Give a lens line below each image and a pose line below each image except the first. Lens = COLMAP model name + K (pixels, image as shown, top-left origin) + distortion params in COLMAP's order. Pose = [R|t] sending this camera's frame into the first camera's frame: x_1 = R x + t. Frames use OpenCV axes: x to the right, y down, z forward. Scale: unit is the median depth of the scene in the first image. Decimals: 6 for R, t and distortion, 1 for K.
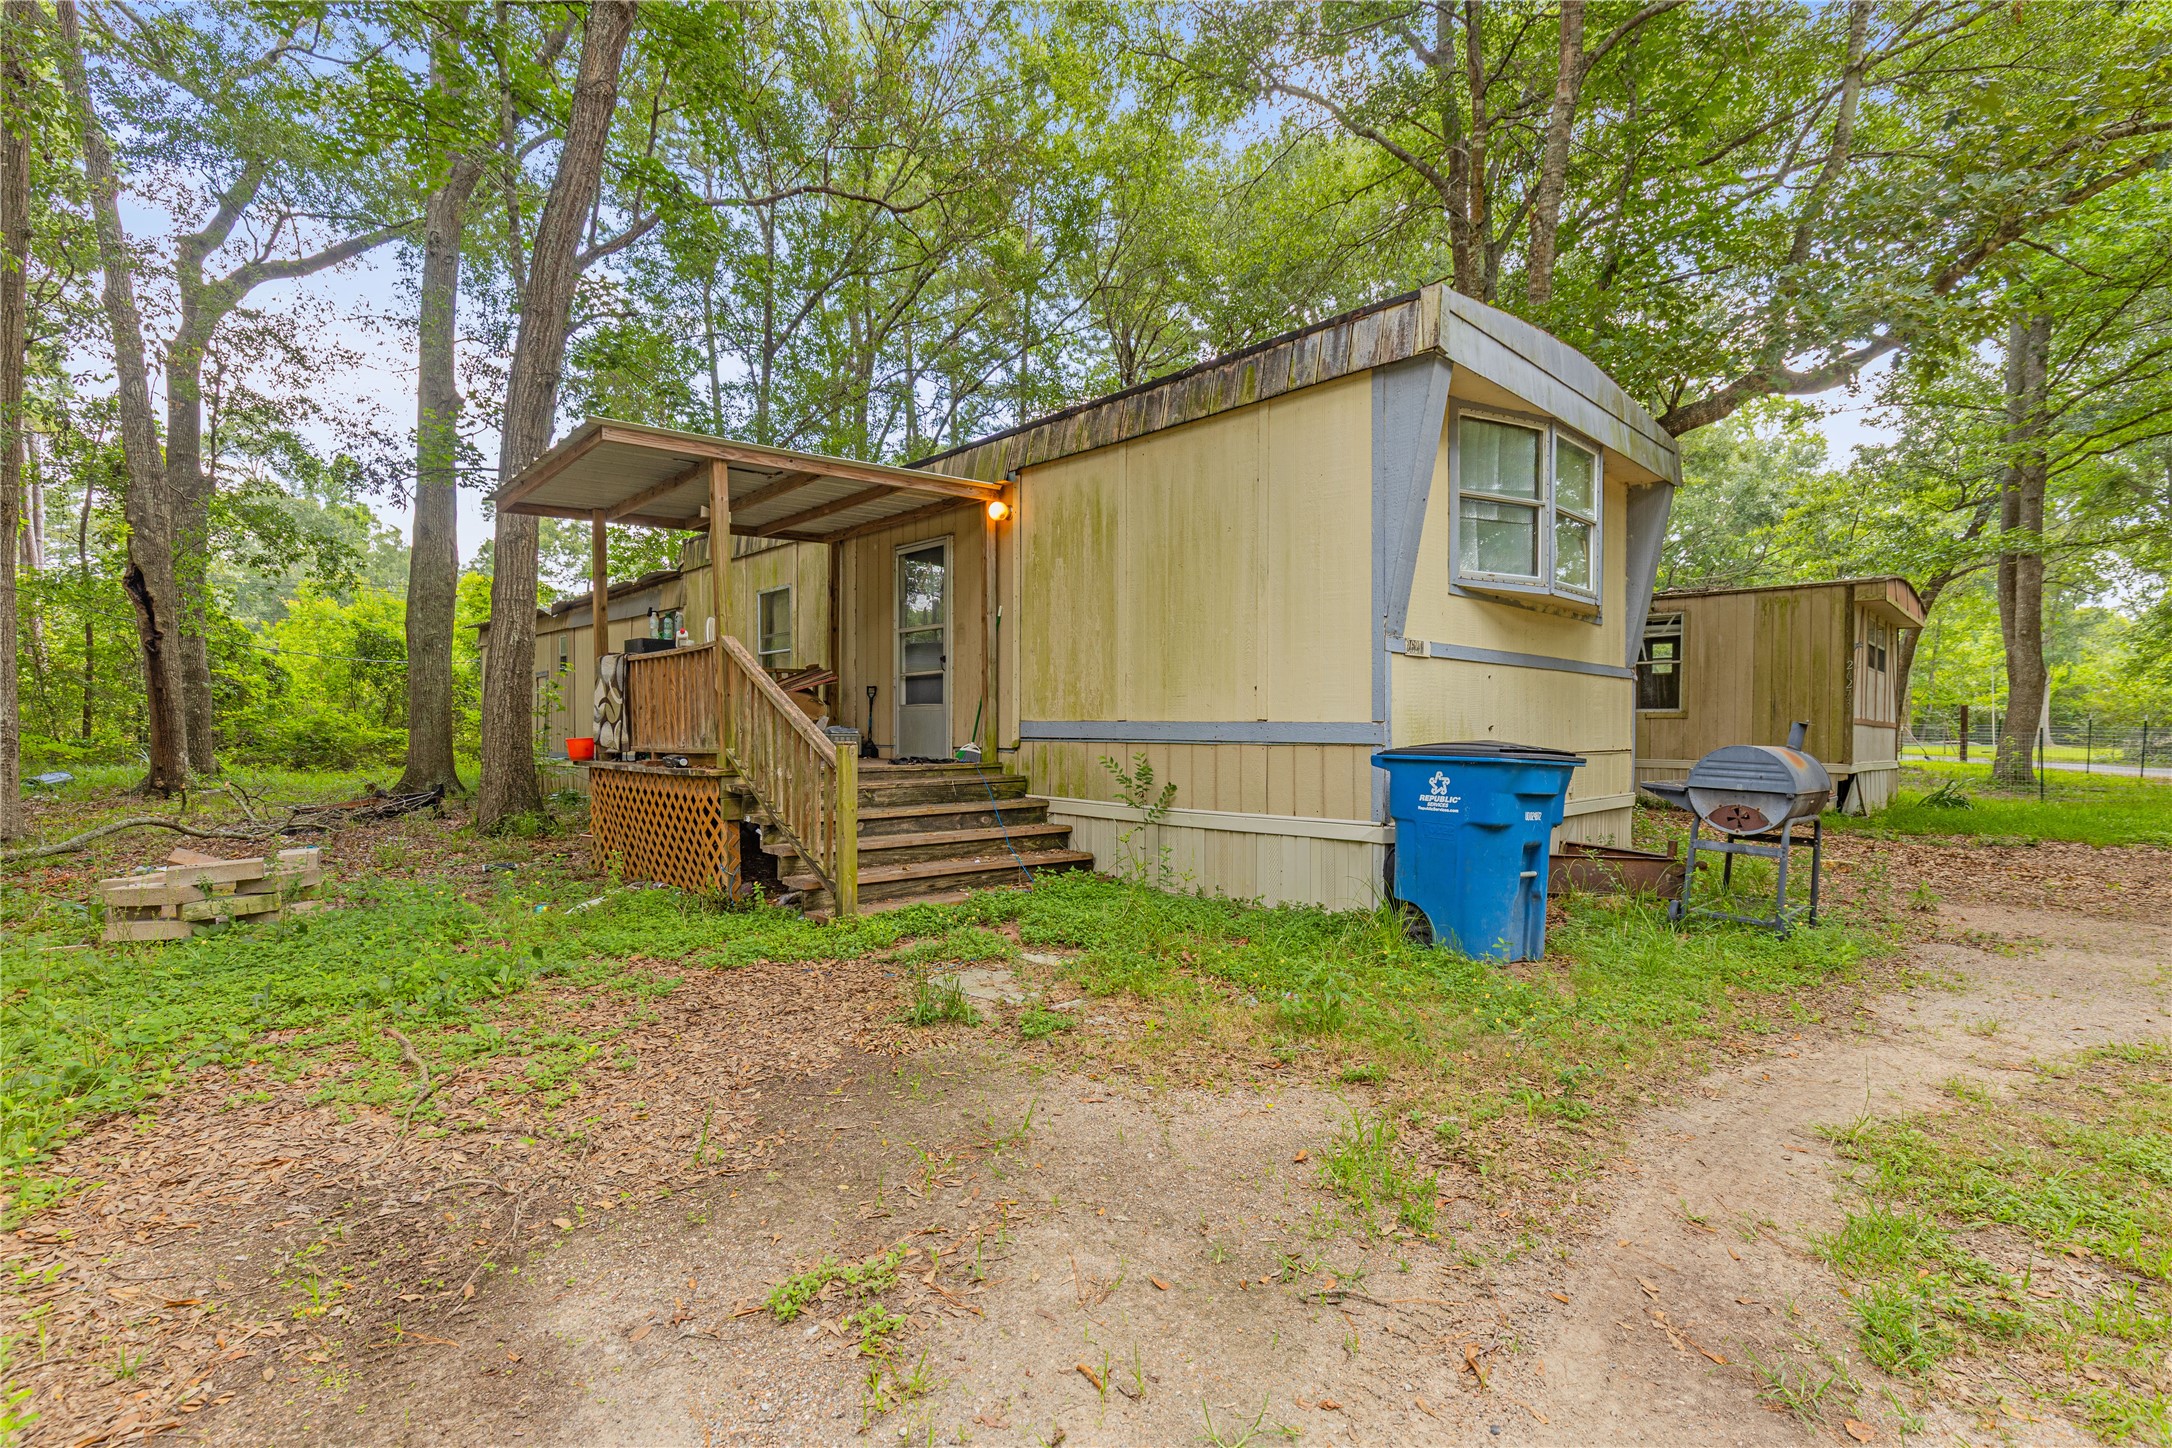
lens RADIAL K [[926.9, 0, 1106.1], [0, 926.9, 725.8], [0, 0, 1]] dist [-0.000884, -0.000183]
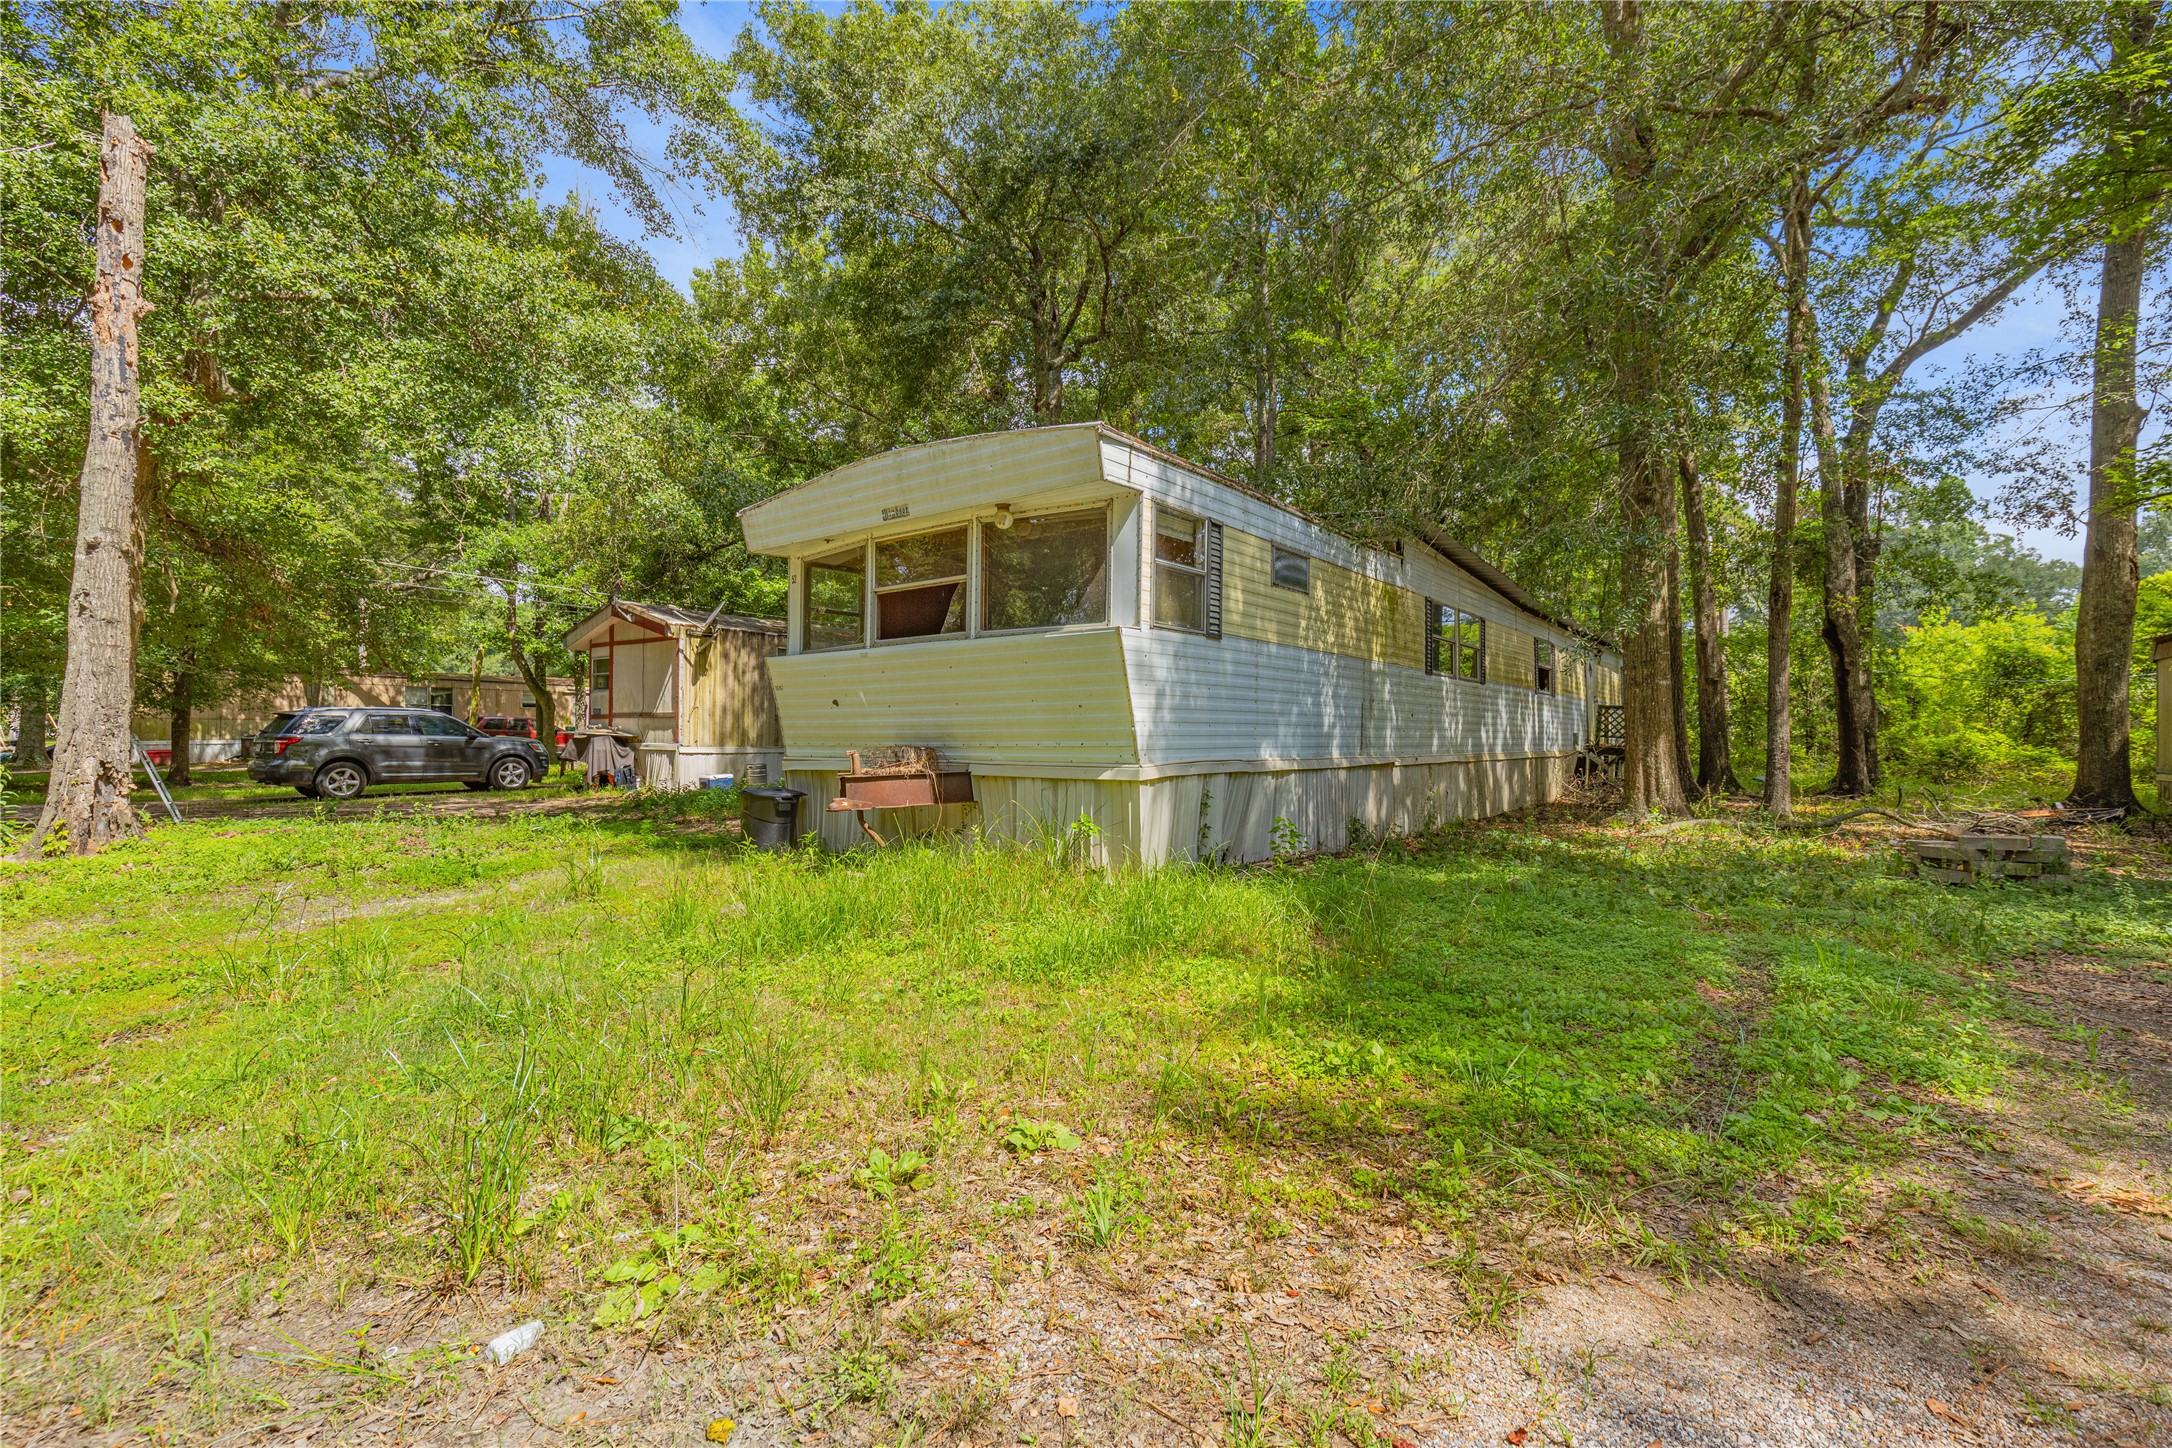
lens RADIAL K [[926.9, 0, 1106.1], [0, 926.9, 725.8], [0, 0, 1]] dist [-0.000884, -0.000183]
pose [[0.157128, -0.006300, -0.987558, 0.182031], [-0.013869, 0.999867, -0.008585, 0.007046], [0.987481, 0.015046, 0.157020, -0.440610]]
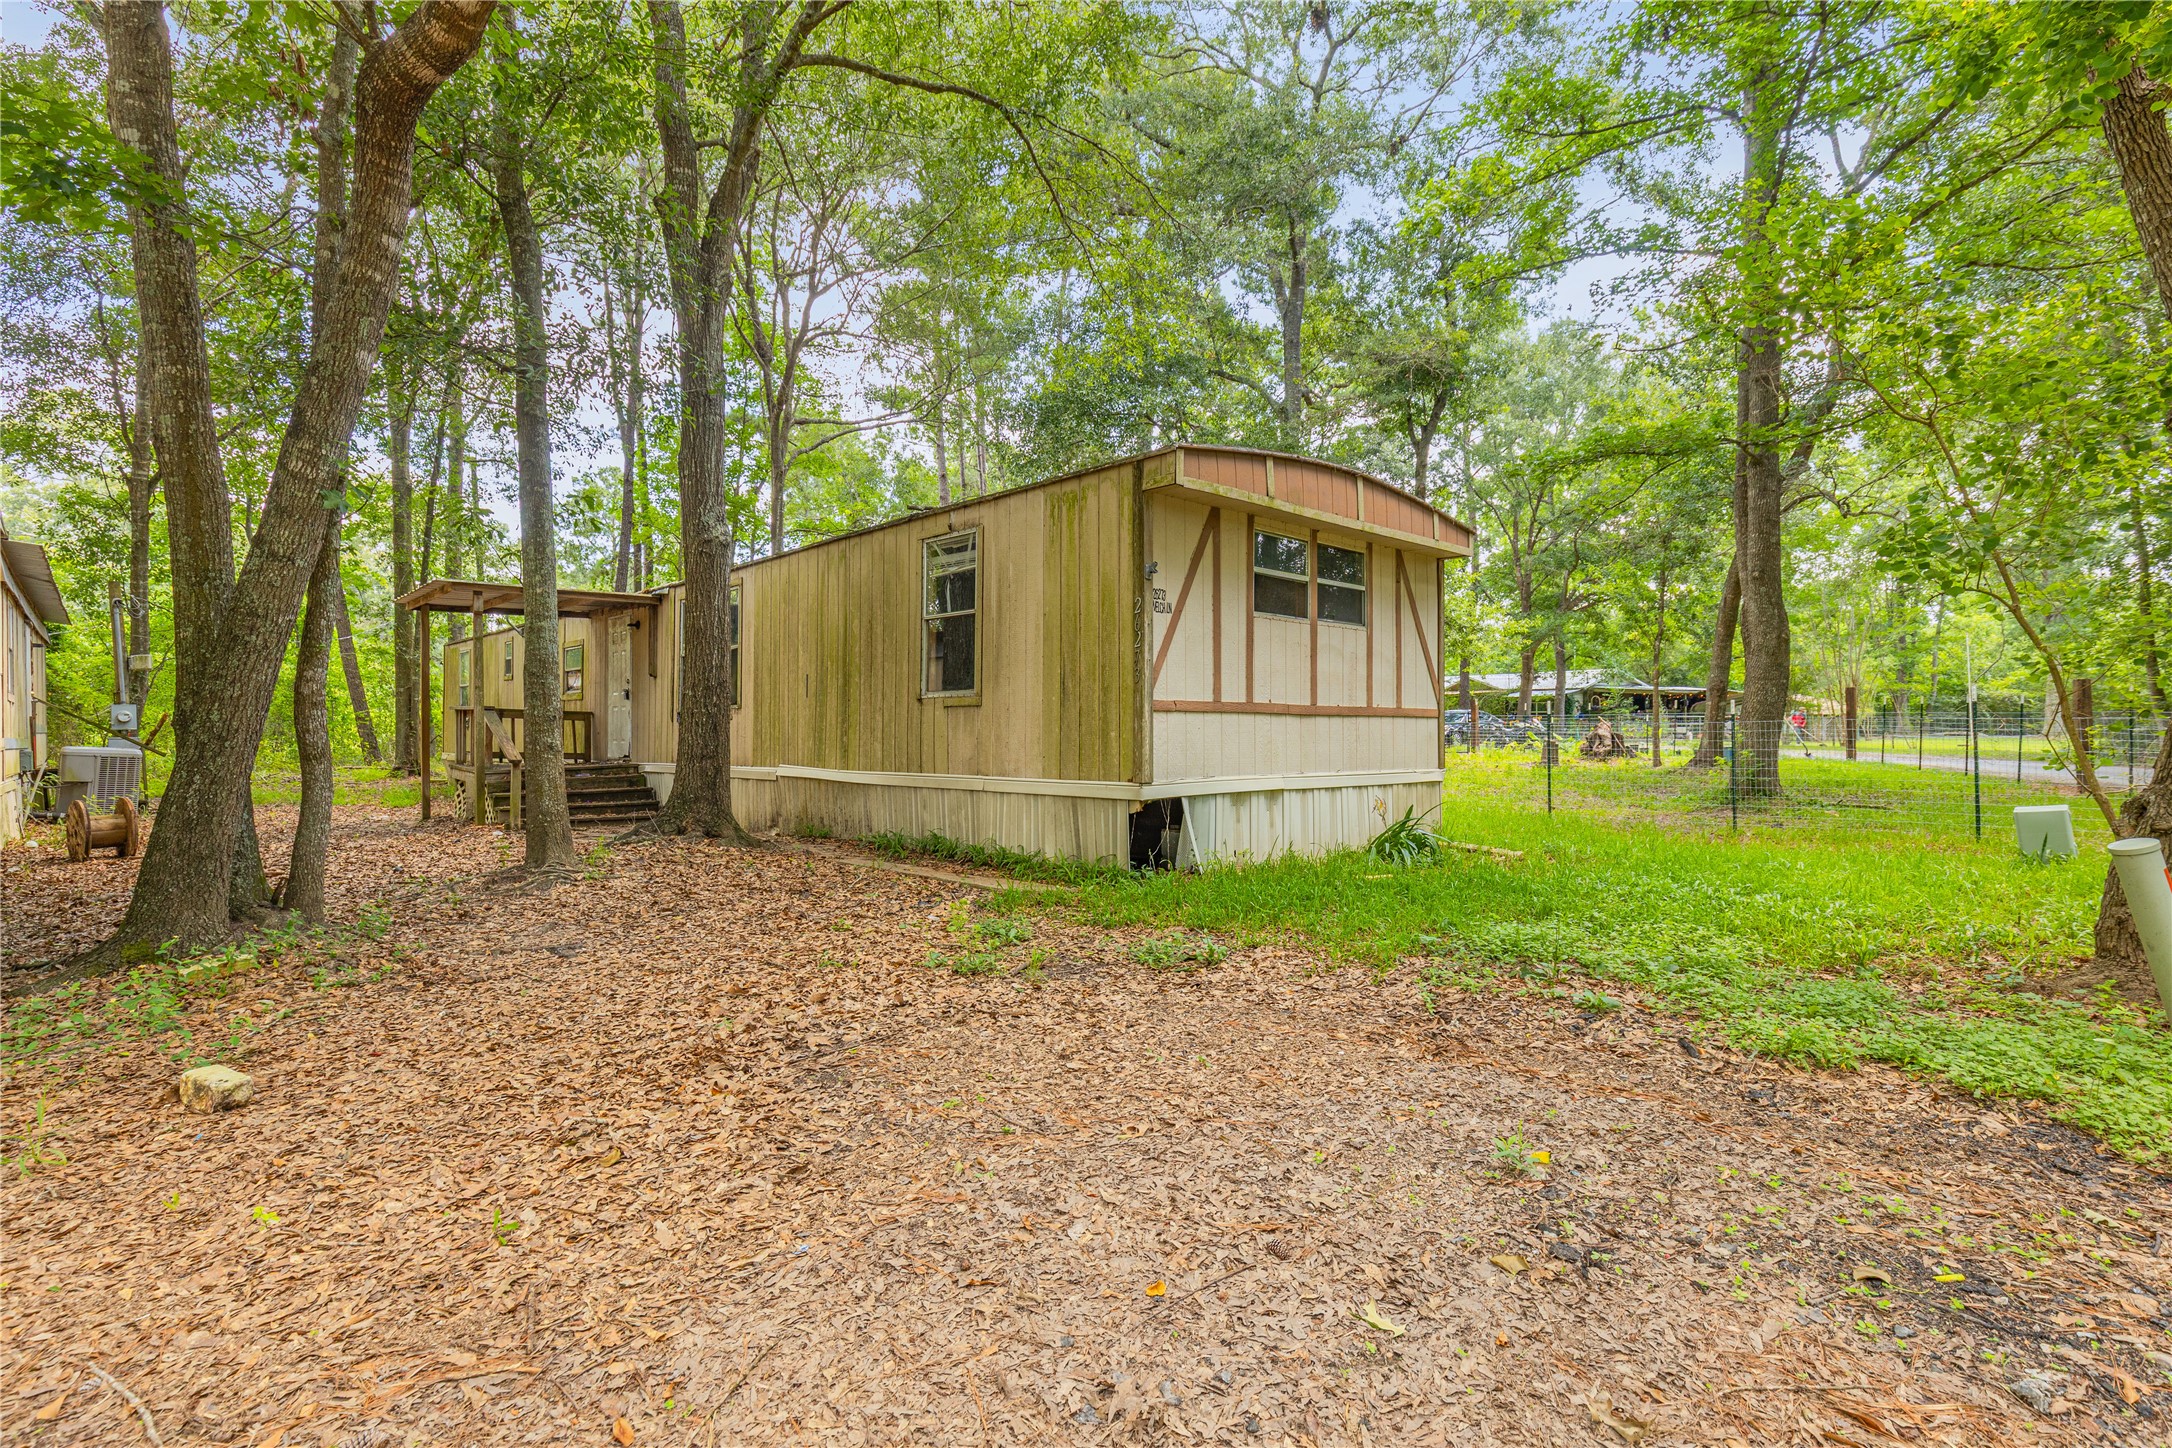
lens RADIAL K [[961.6, 0, 1111.2], [0, 961.6, 704.6], [0, 0, 1]] dist [-0.000720, -0.000216]
pose [[0.998833, -0.000221, -0.048301, 1.267494], [-0.000278, 0.999947, -0.010327, 0.000006], [0.048300, 0.010328, 0.998779, 0.659700]]
